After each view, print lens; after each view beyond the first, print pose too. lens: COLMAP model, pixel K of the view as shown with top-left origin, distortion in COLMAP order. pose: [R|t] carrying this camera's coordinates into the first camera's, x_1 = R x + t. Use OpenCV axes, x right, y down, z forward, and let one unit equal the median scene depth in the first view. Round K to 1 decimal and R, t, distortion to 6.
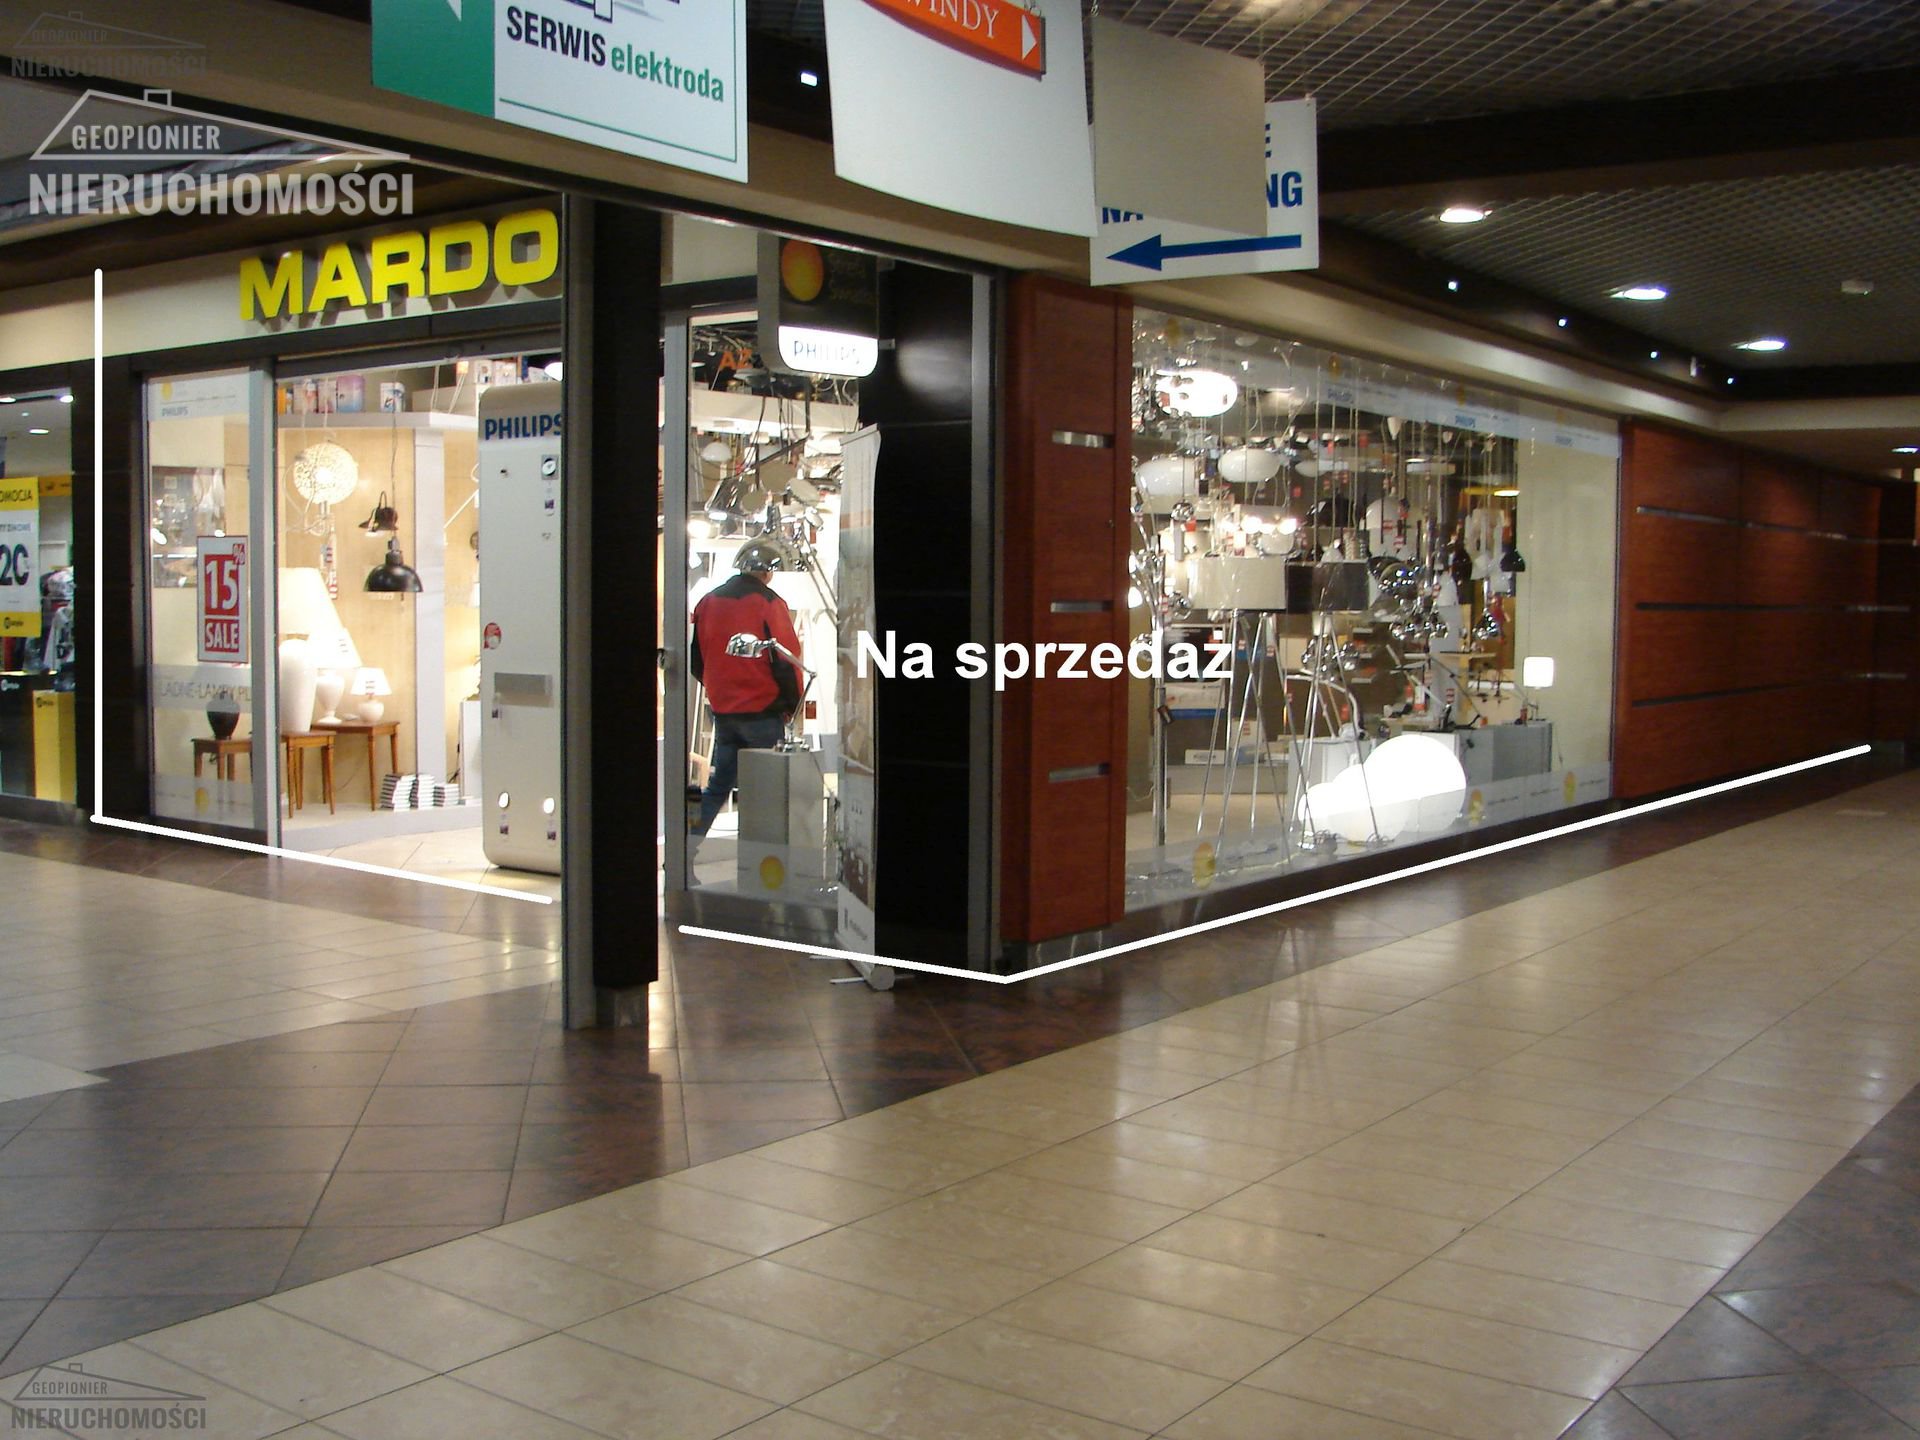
lens RADIAL K [[2056.0, 0, 962.6], [0, 2056.0, 749.9], [0, 0, 1]] dist [-0.216814, 0.267984]
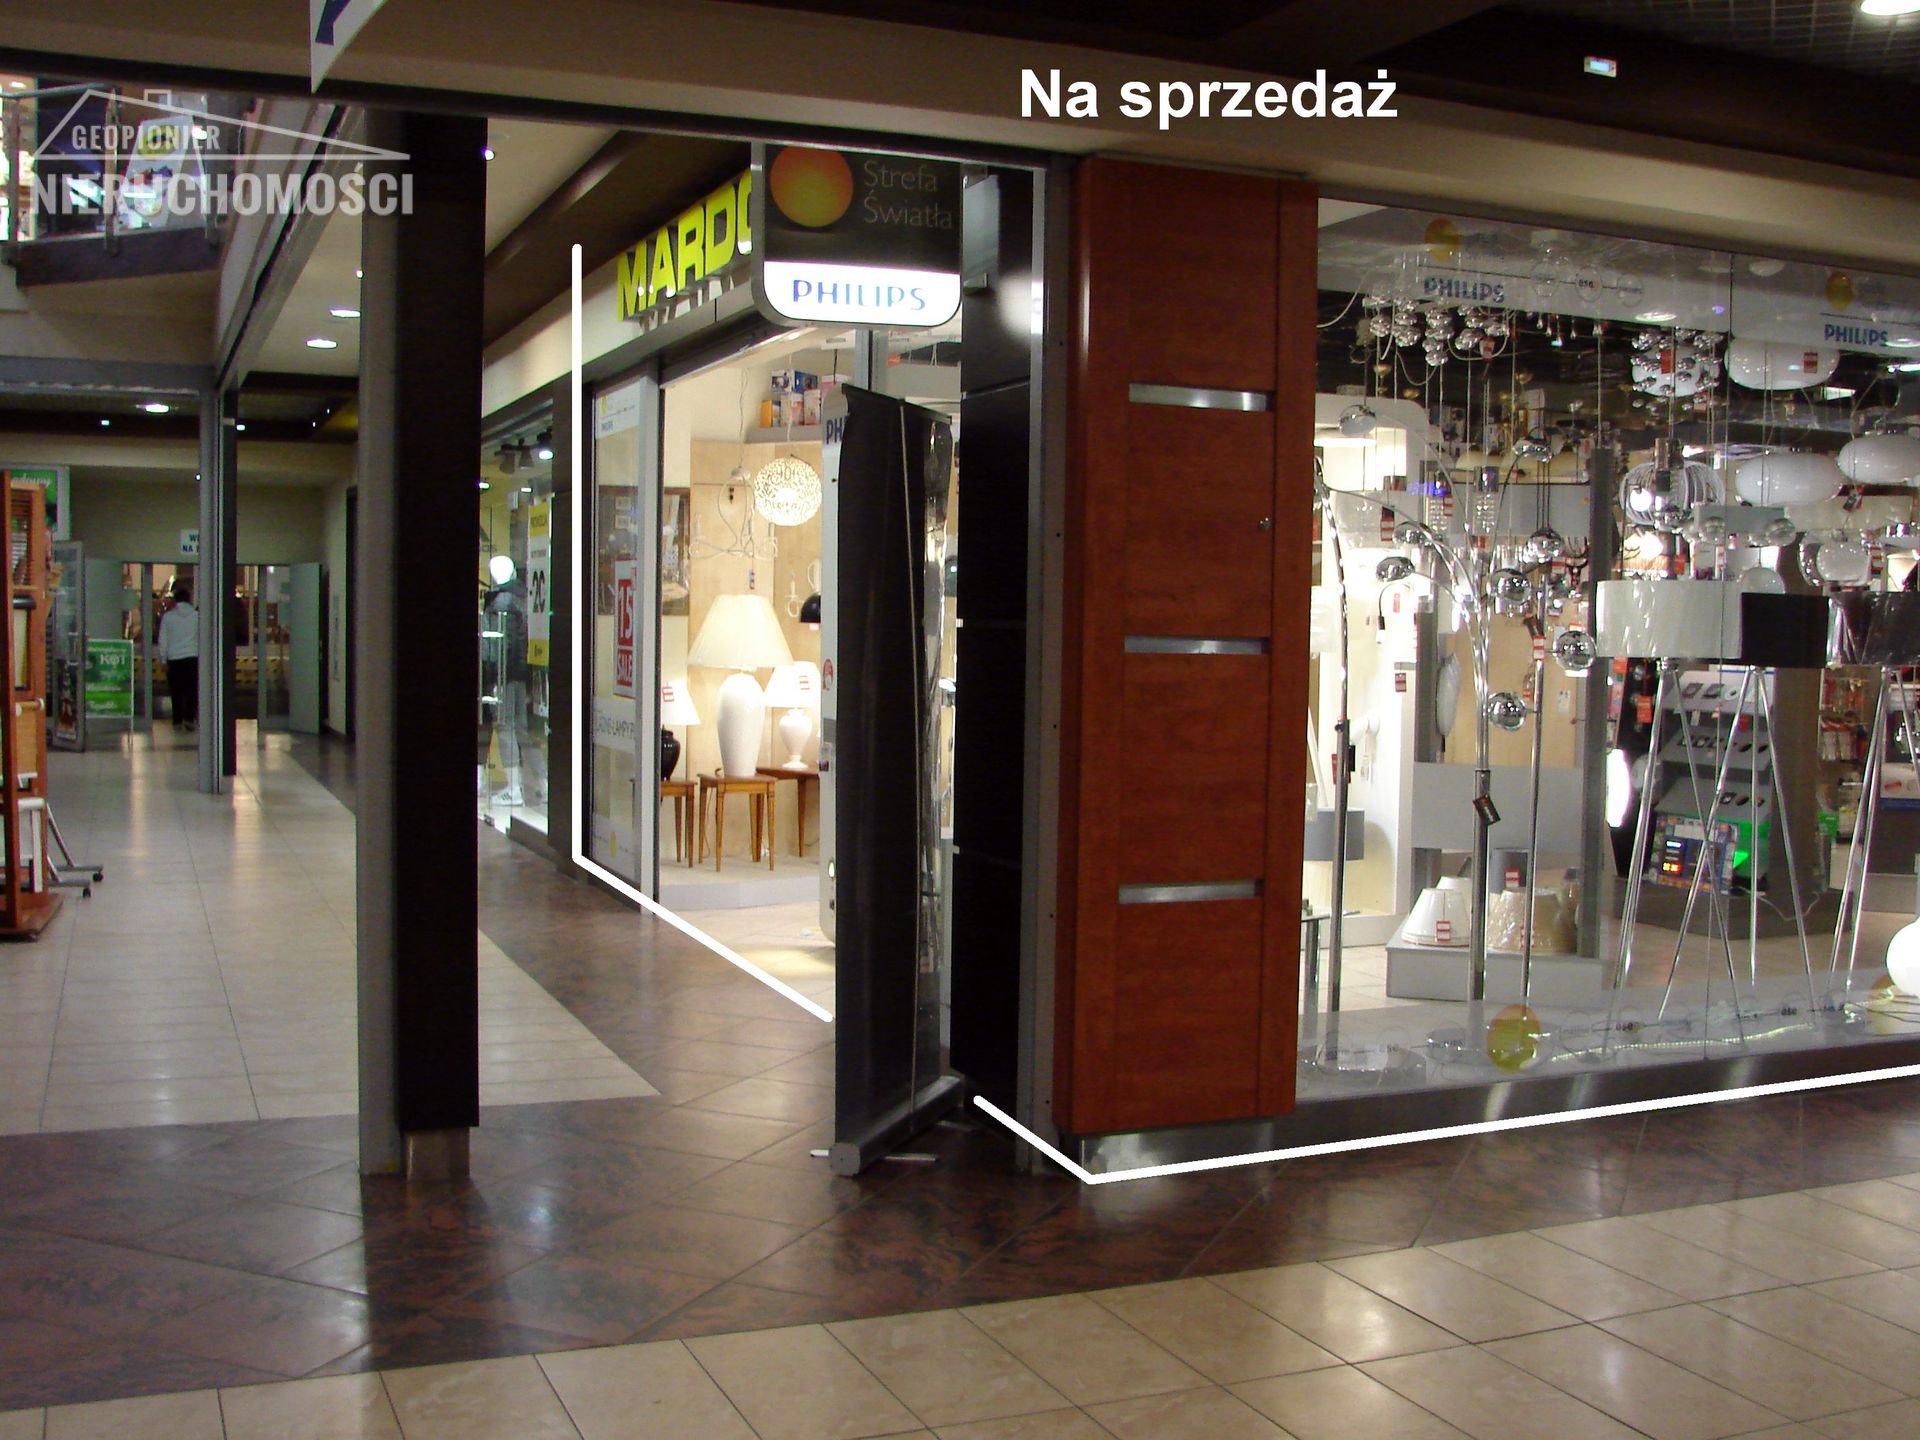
lens RADIAL K [[2056.0, 0, 962.6], [0, 2056.0, 749.9], [0, 0, 1]] dist [-0.216814, 0.267984]
pose [[0.856878, 0.038176, -0.514104, 0.252443], [-0.050056, 0.998703, -0.009269, -0.019072], [0.513084, 0.033676, 0.857678, 0.286572]]
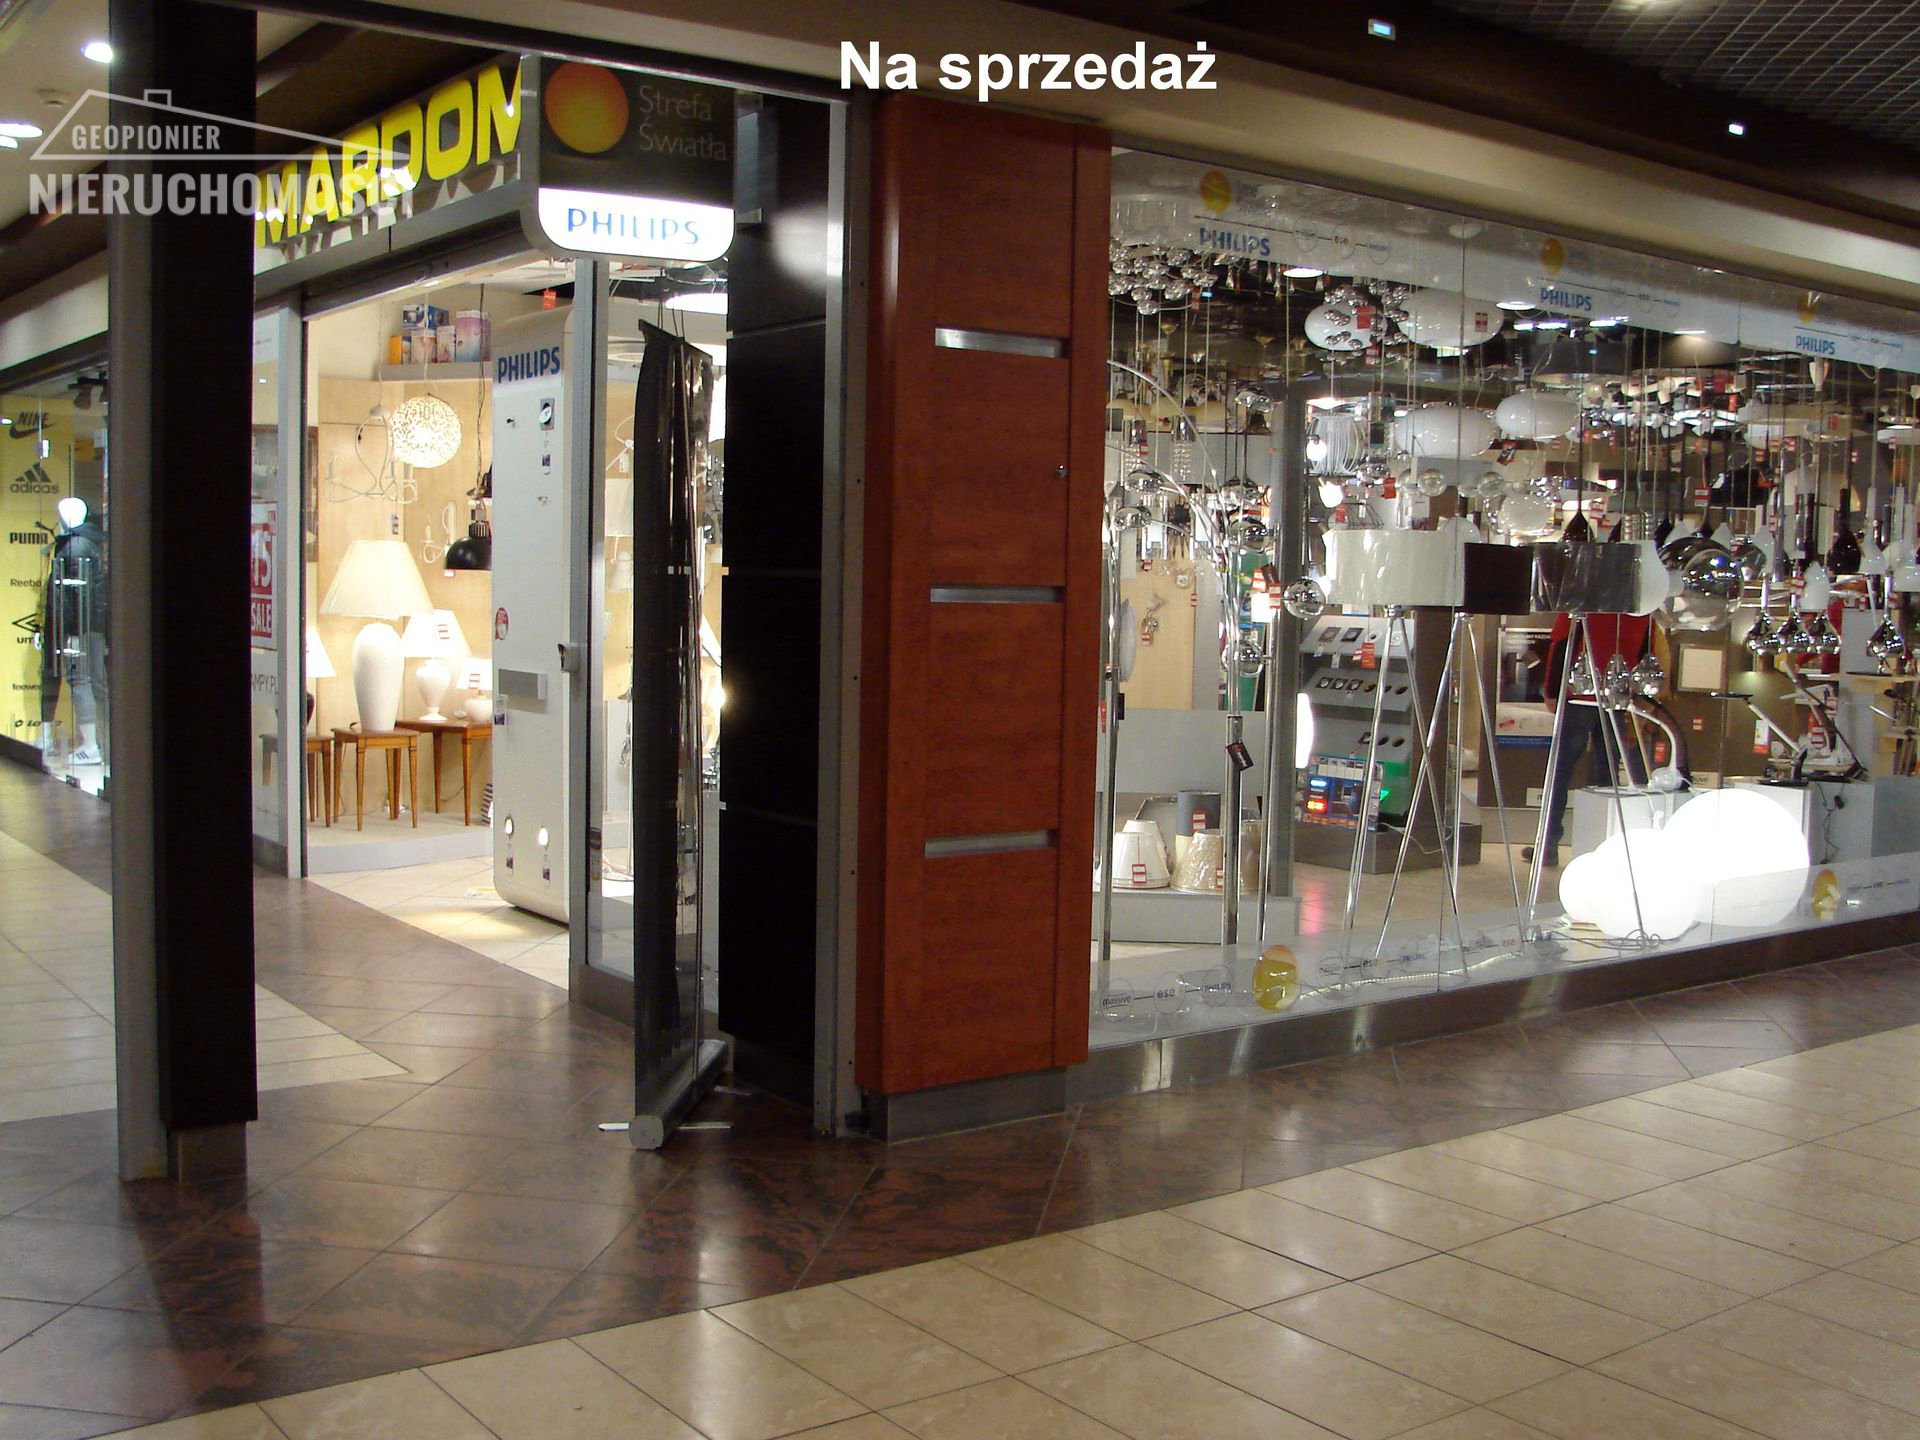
lens RADIAL K [[2056.0, 0, 962.6], [0, 2056.0, 749.9], [0, 0, 1]] dist [-0.216814, 0.267984]
pose [[0.954726, 0.036635, -0.295222, 0.182680], [-0.035838, 0.999325, 0.008111, -0.018315], [0.295320, 0.002836, 0.955394, 0.269256]]
